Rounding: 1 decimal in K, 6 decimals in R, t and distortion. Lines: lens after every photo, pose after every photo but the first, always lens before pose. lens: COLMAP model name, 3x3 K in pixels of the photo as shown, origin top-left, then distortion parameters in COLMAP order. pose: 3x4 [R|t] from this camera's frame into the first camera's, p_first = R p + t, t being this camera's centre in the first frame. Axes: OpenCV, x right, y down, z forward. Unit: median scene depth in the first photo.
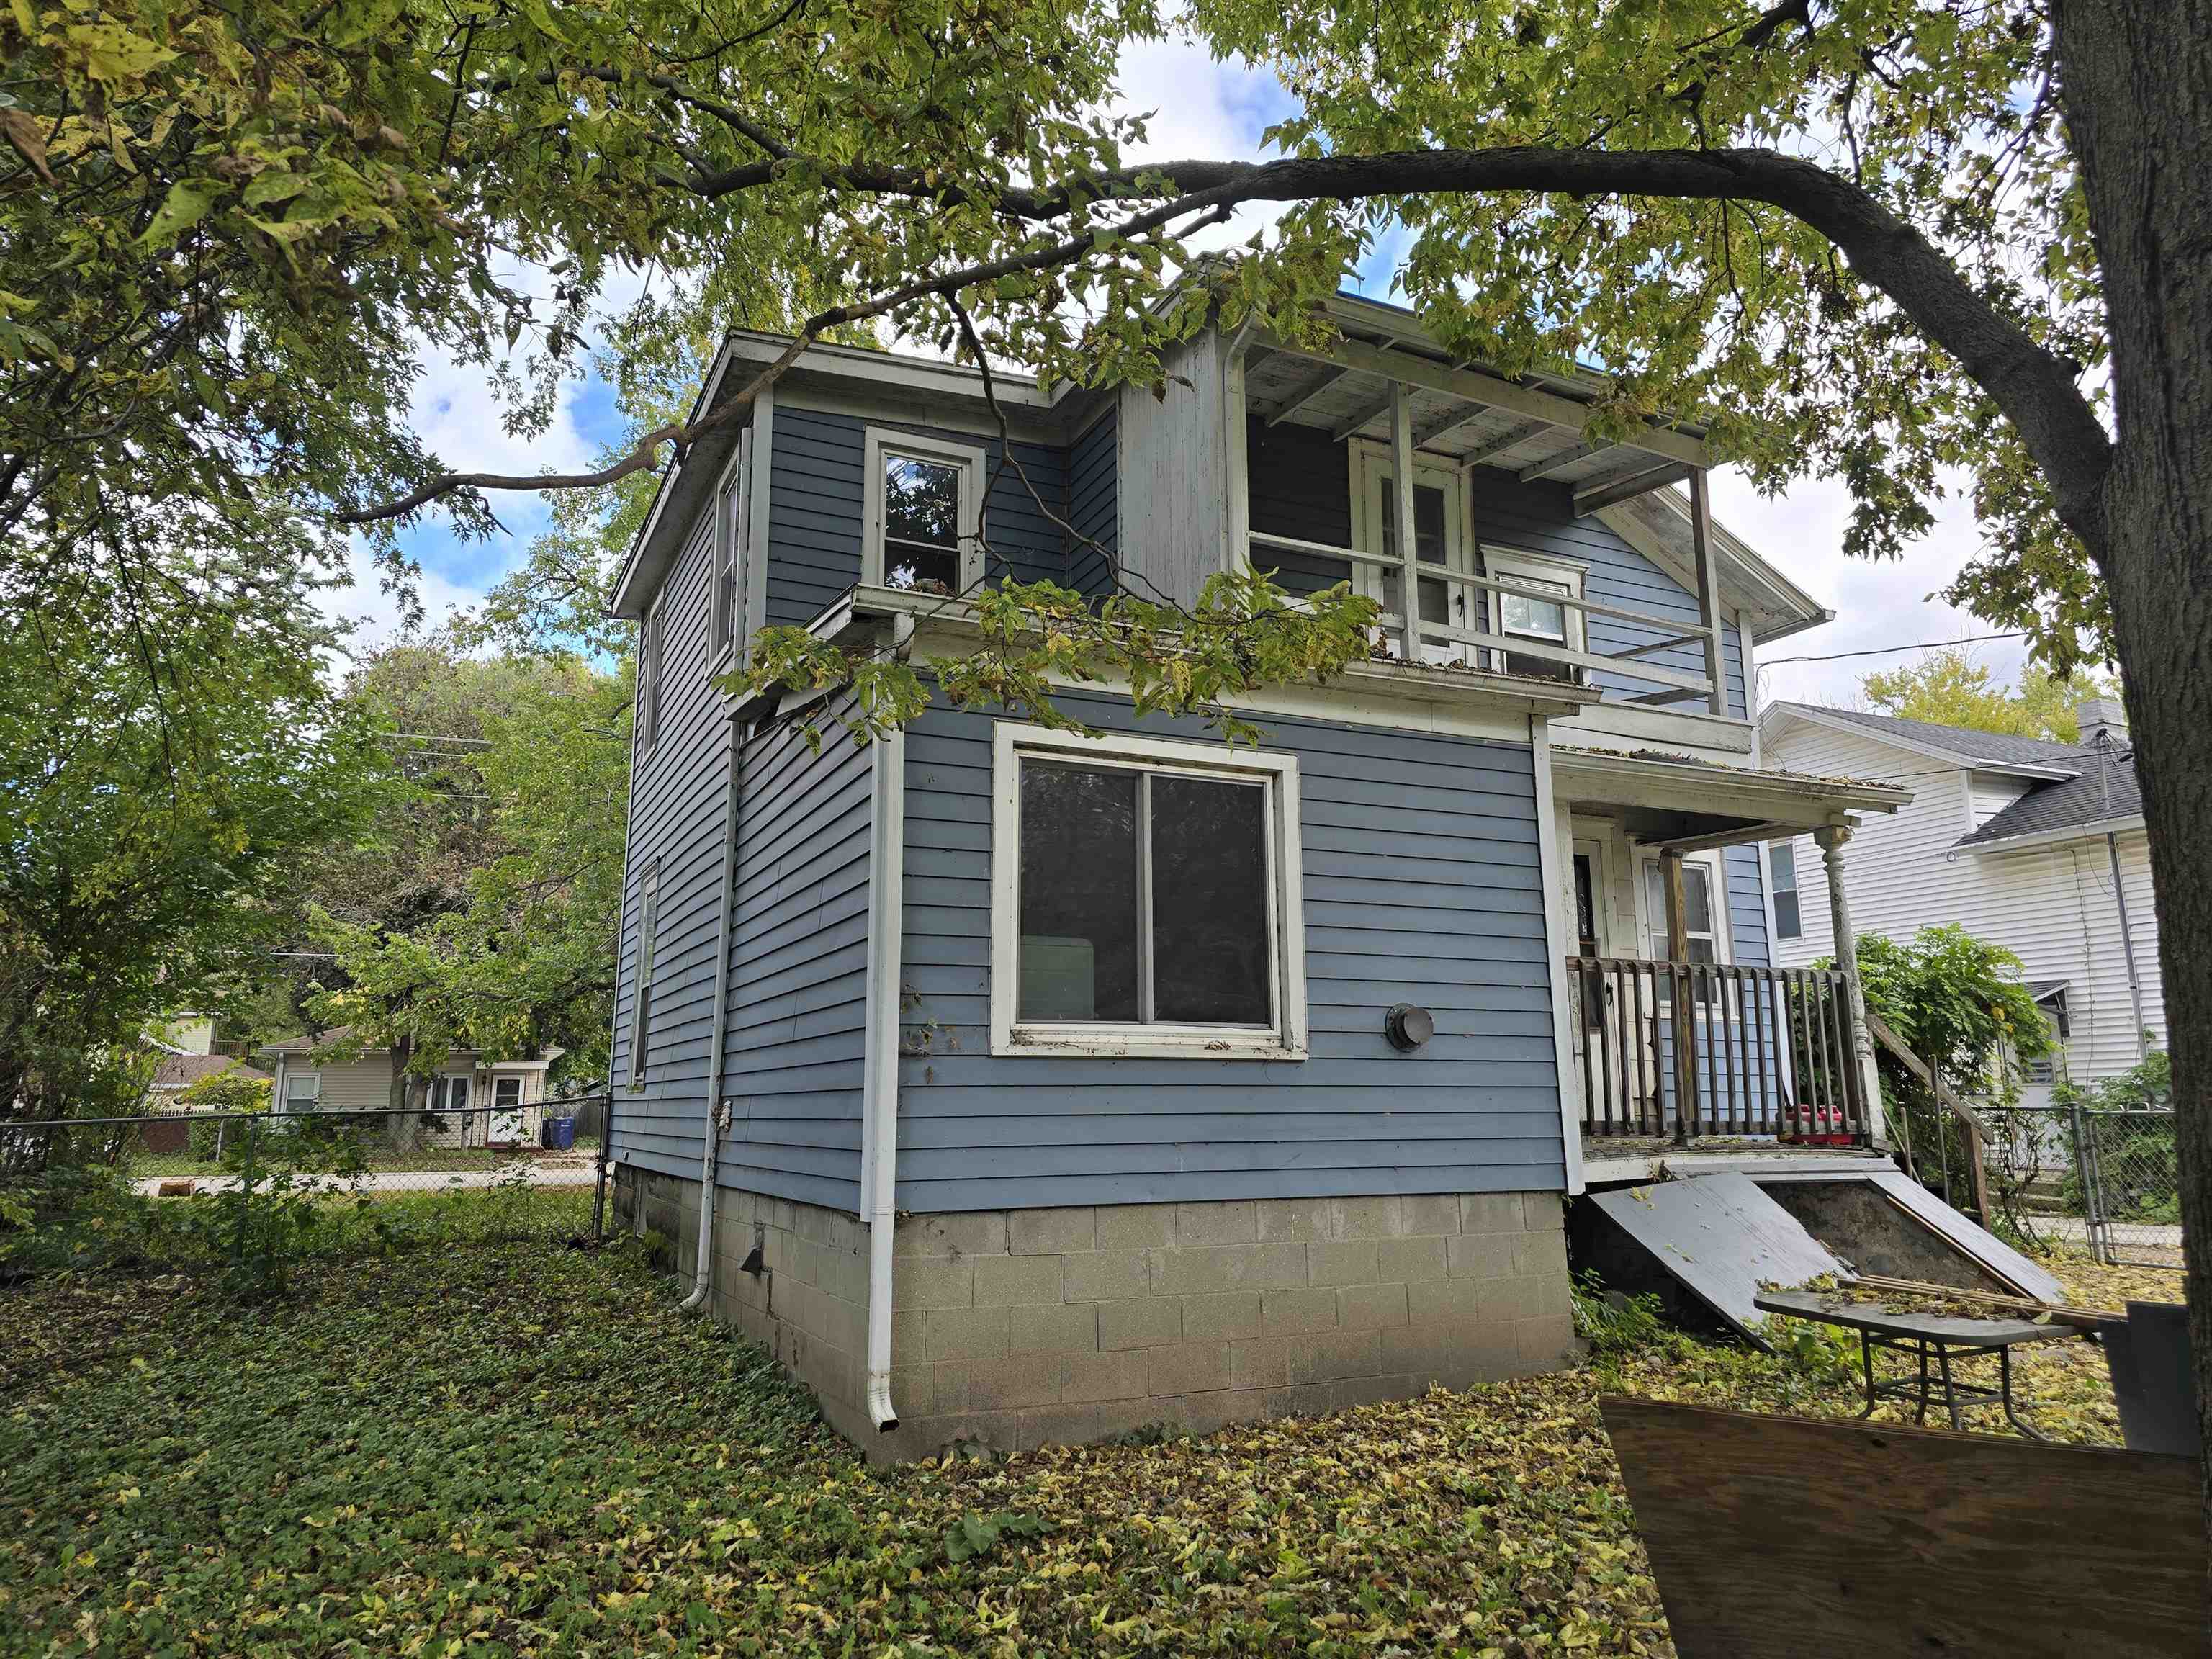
lens RADIAL K [[1478.4, 0, 1109.1], [0, 1478.4, 808.9], [0, 0, 1]] dist [0.073976, -0.005216]
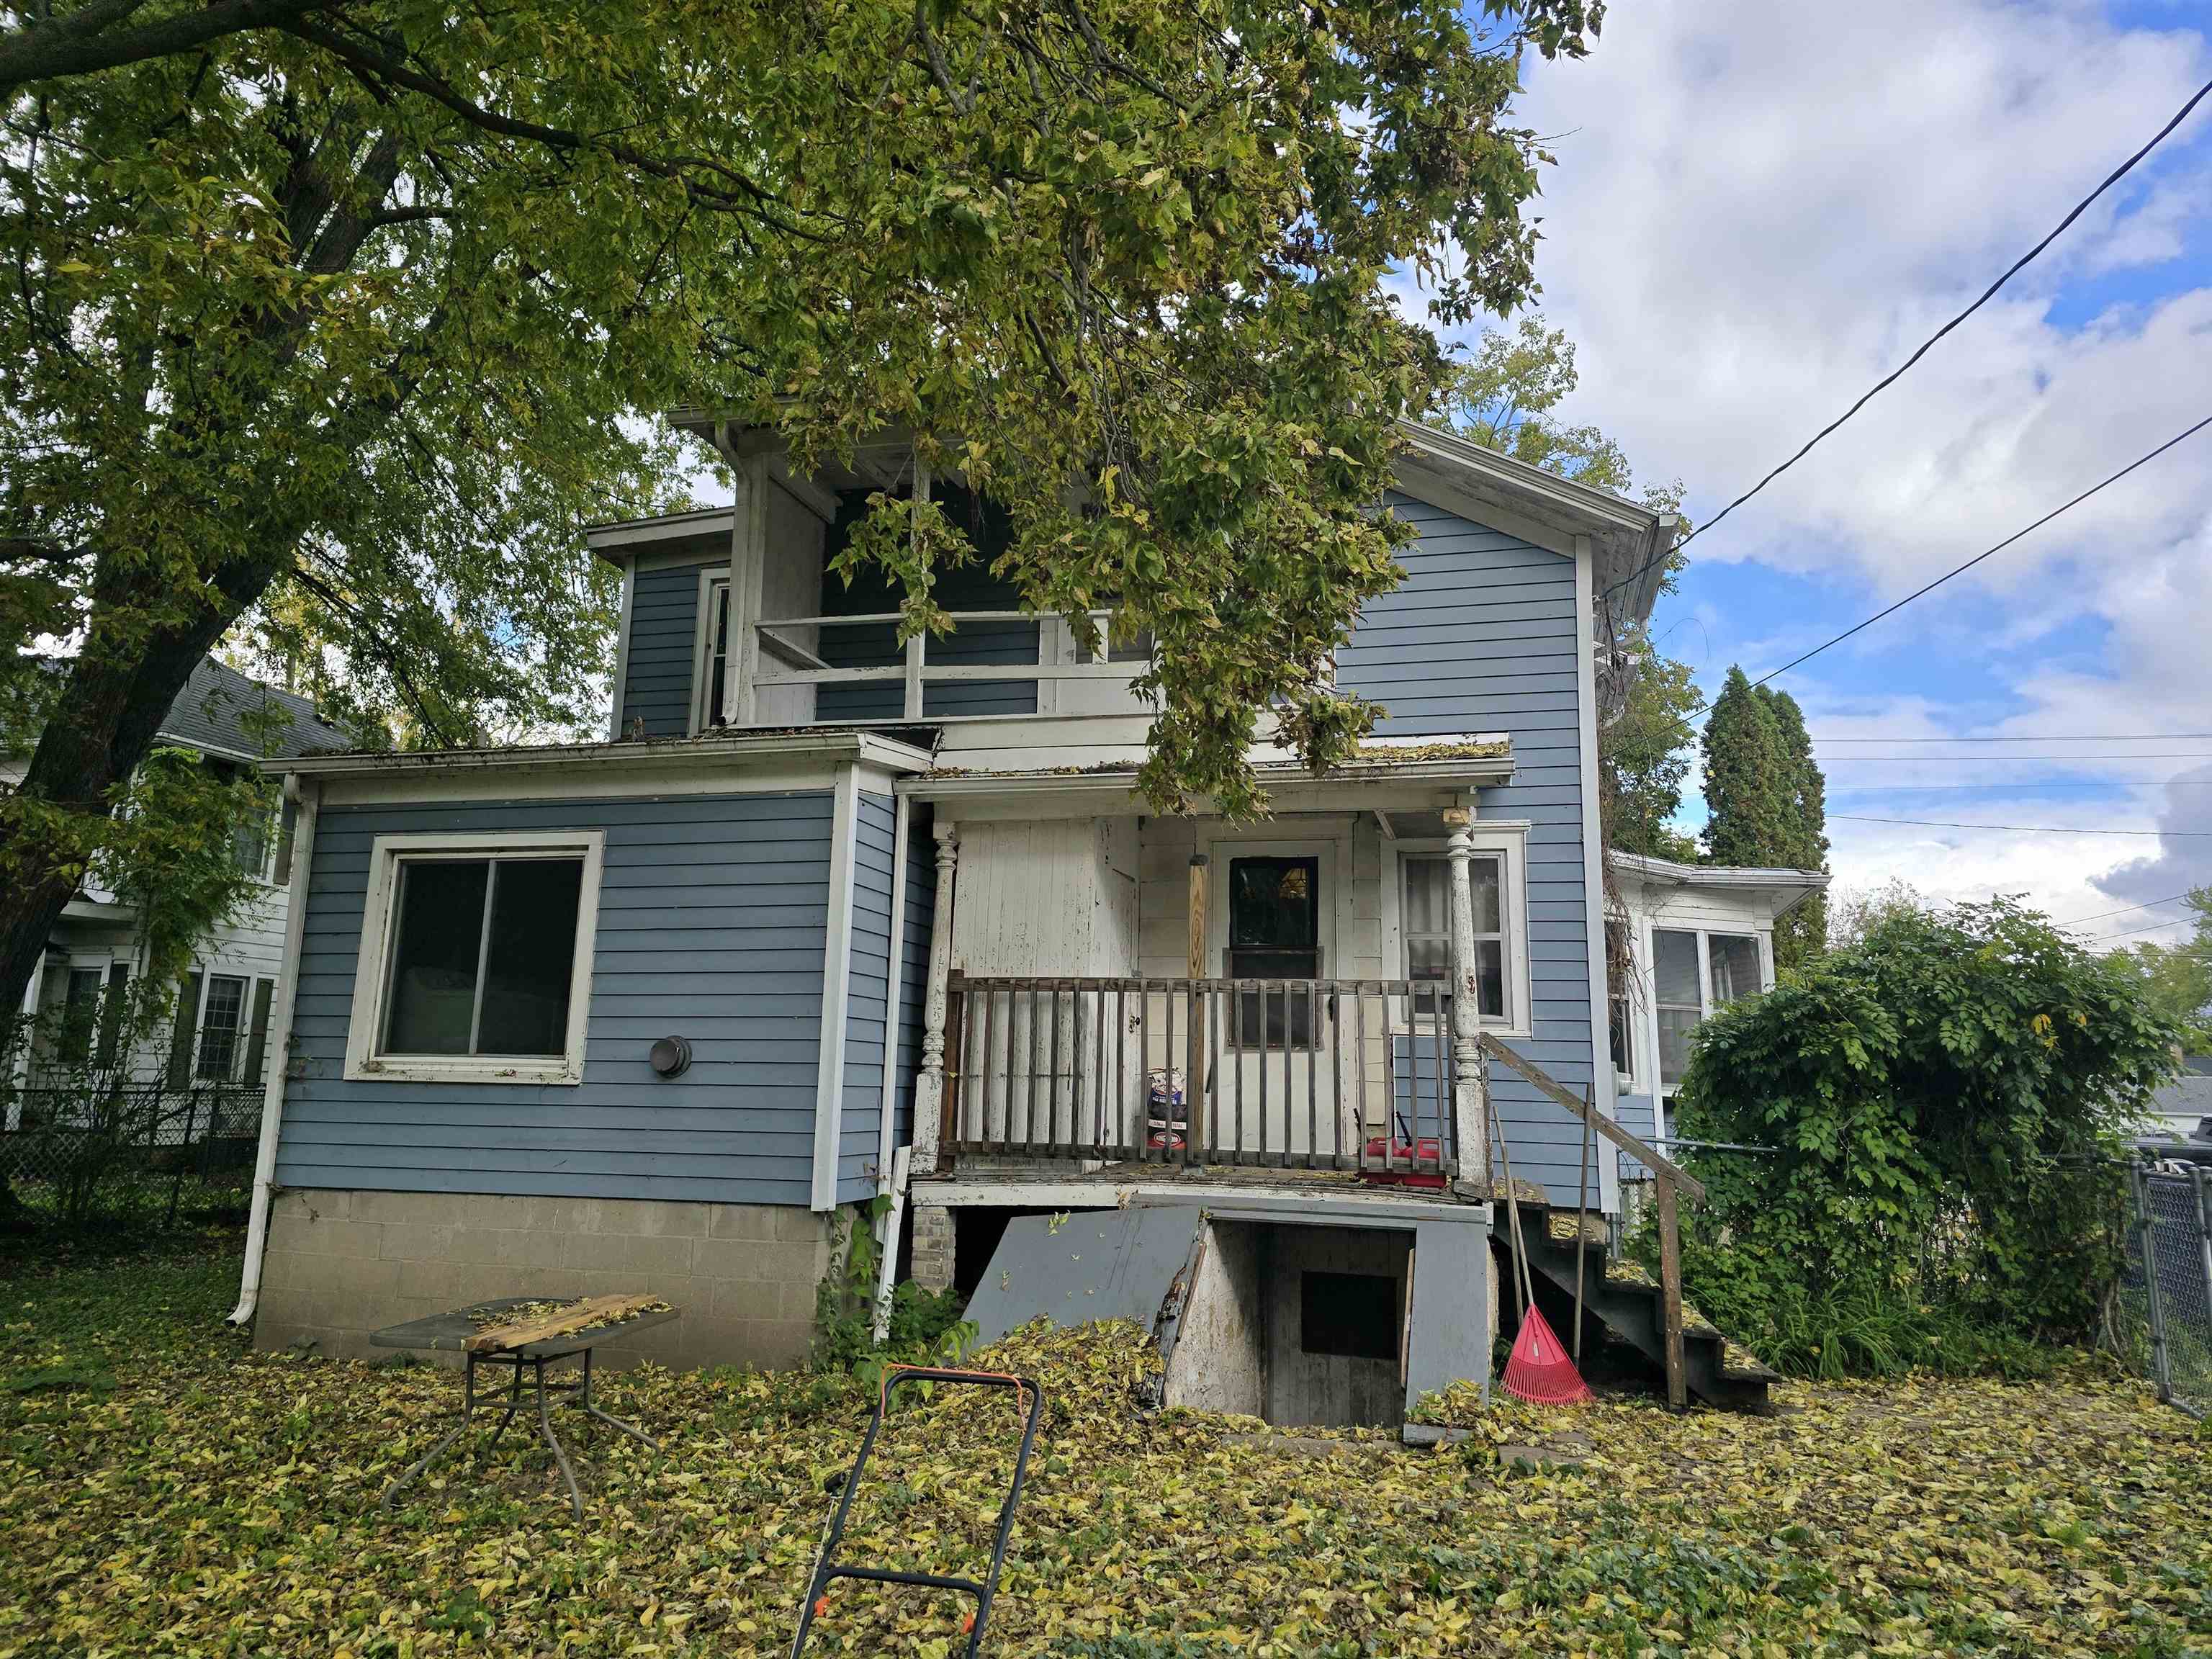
lens RADIAL K [[1478.4, 0, 1103.9], [0, 1478.4, 840.3], [0, 0, 1]] dist [0.073976, -0.005216]
pose [[0.752593, -0.089949, -0.652314, 1.273678], [0.100763, 0.994691, -0.020907, 0.039532], [0.650731, -0.049994, 0.757661, 0.362343]]
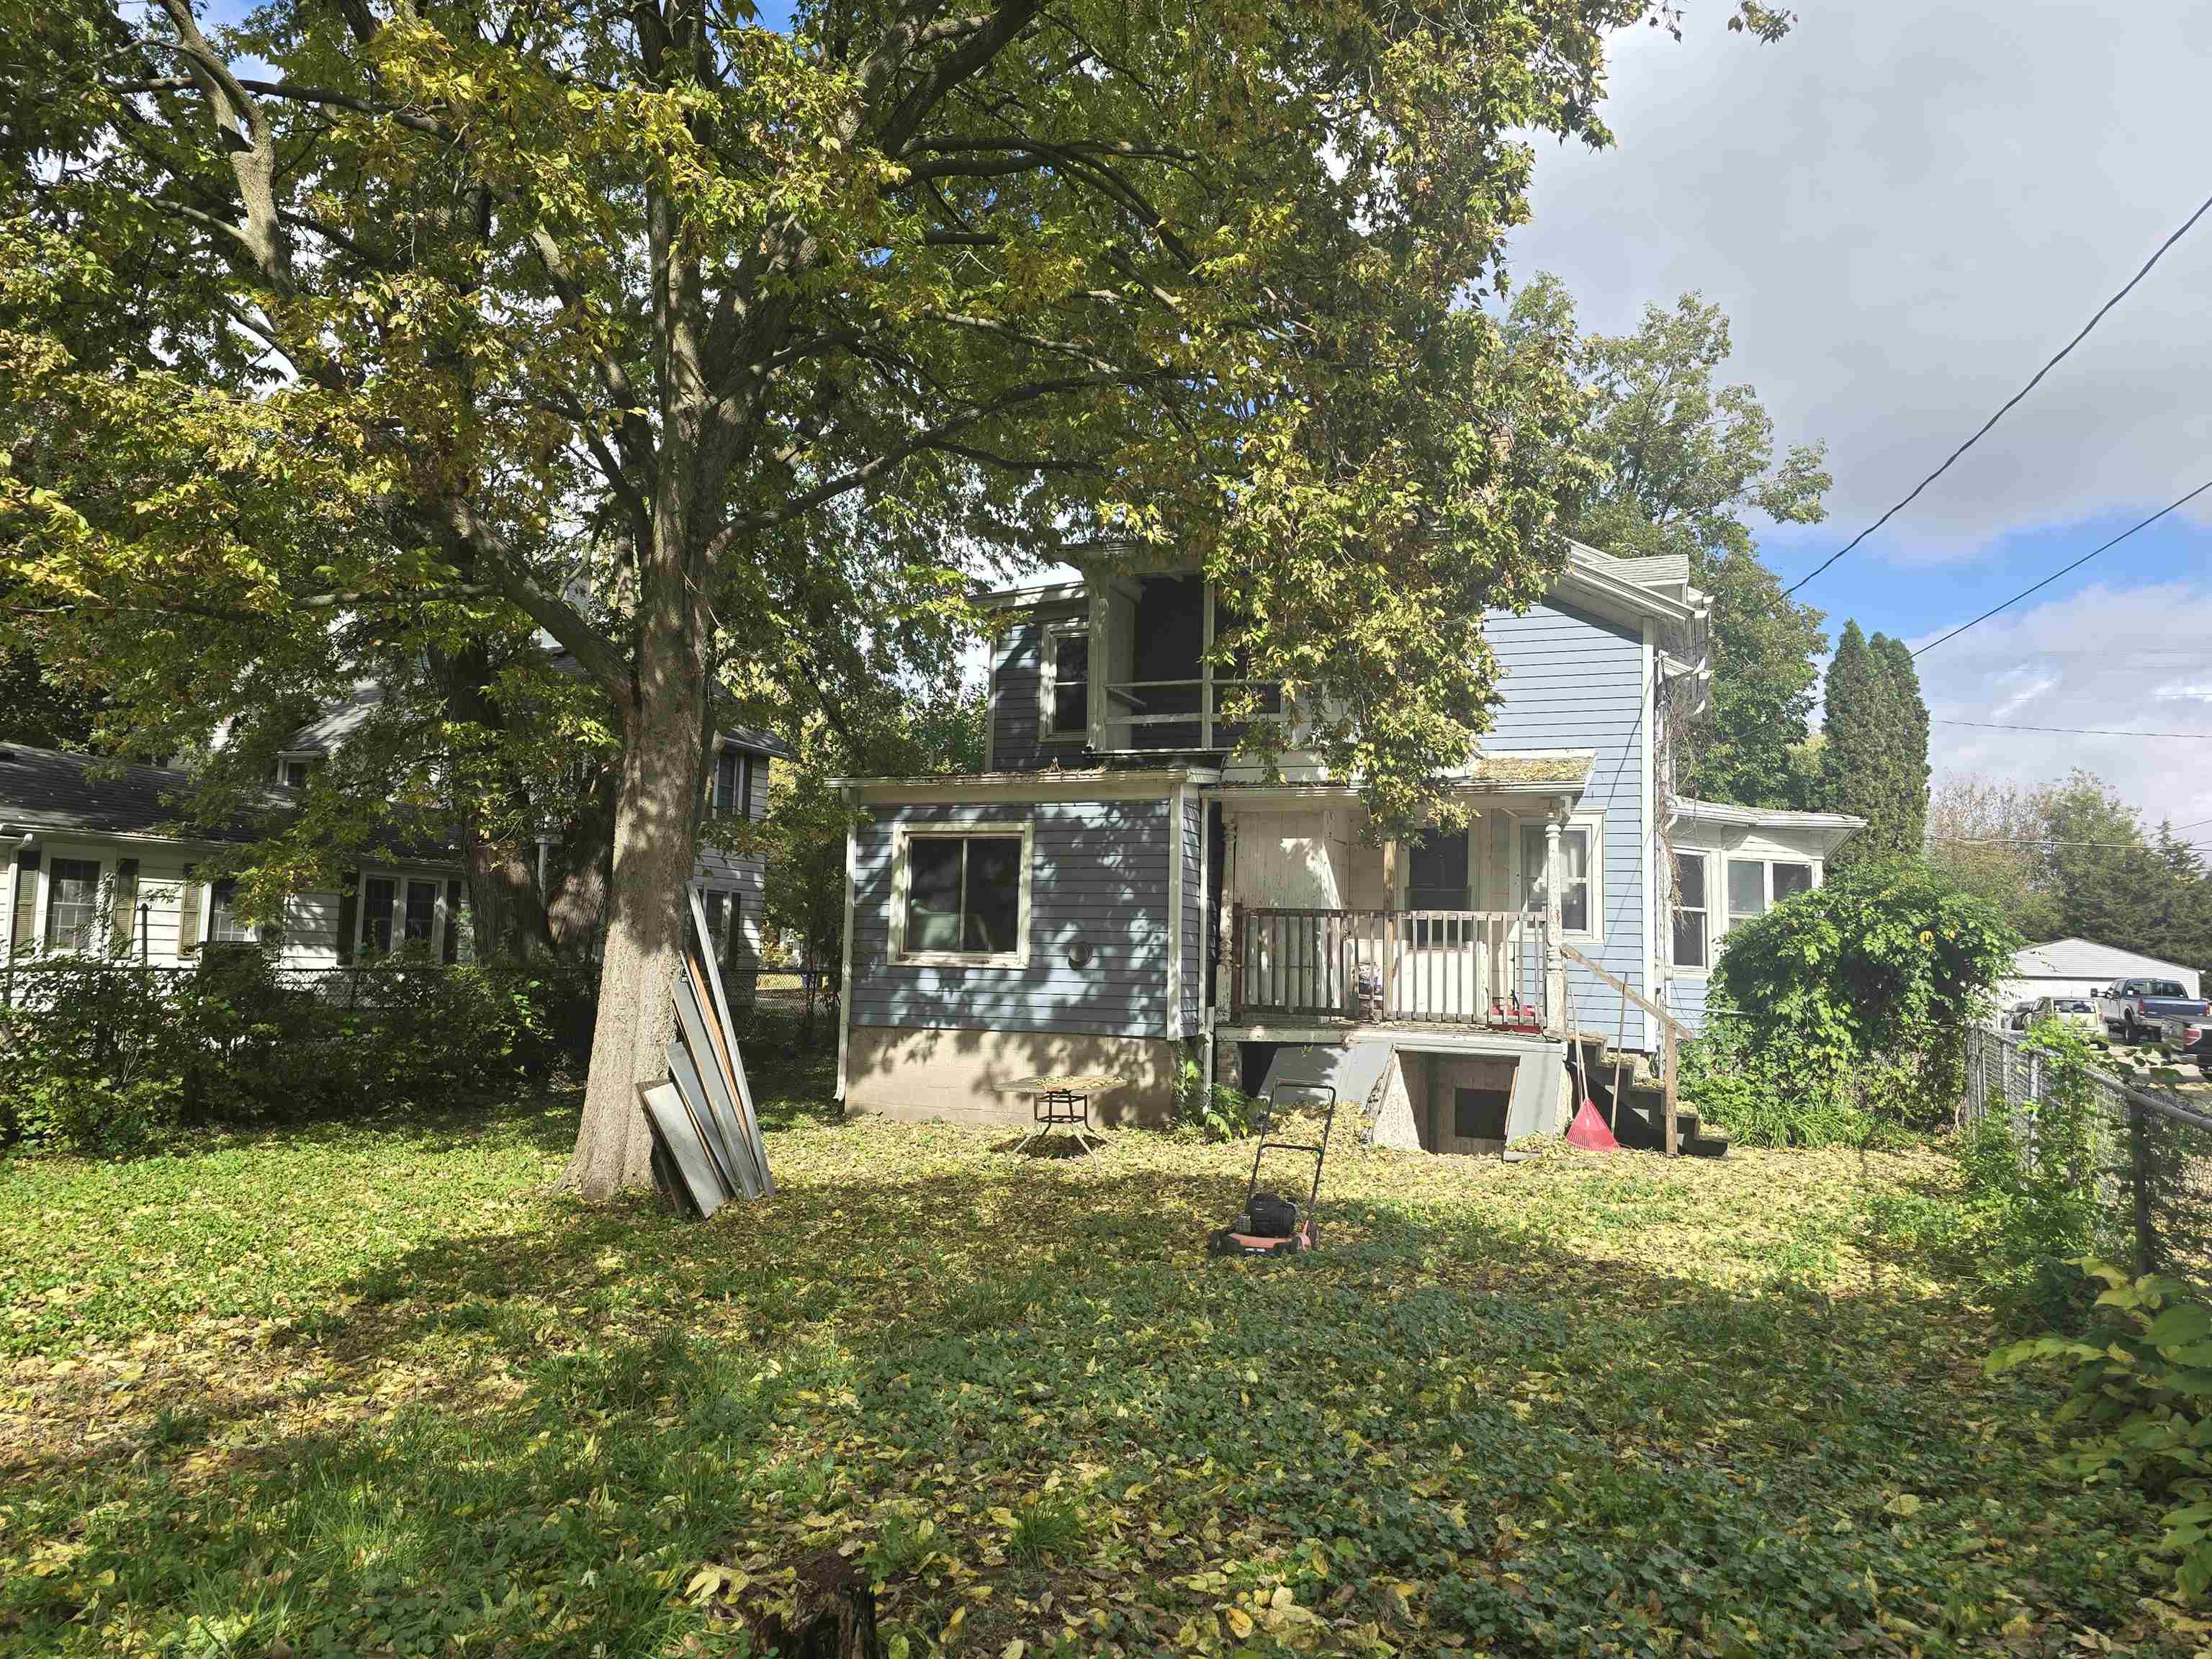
lens RADIAL K [[1478.4, 0, 1089.4], [0, 1478.4, 842.3], [0, 0, 1]] dist [0.073976, -0.005216]
pose [[0.661313, -0.040986, -0.748989, 1.779237], [0.113378, 0.992496, 0.045795, -0.095980], [0.741492, -0.115204, 0.660998, -0.305234]]
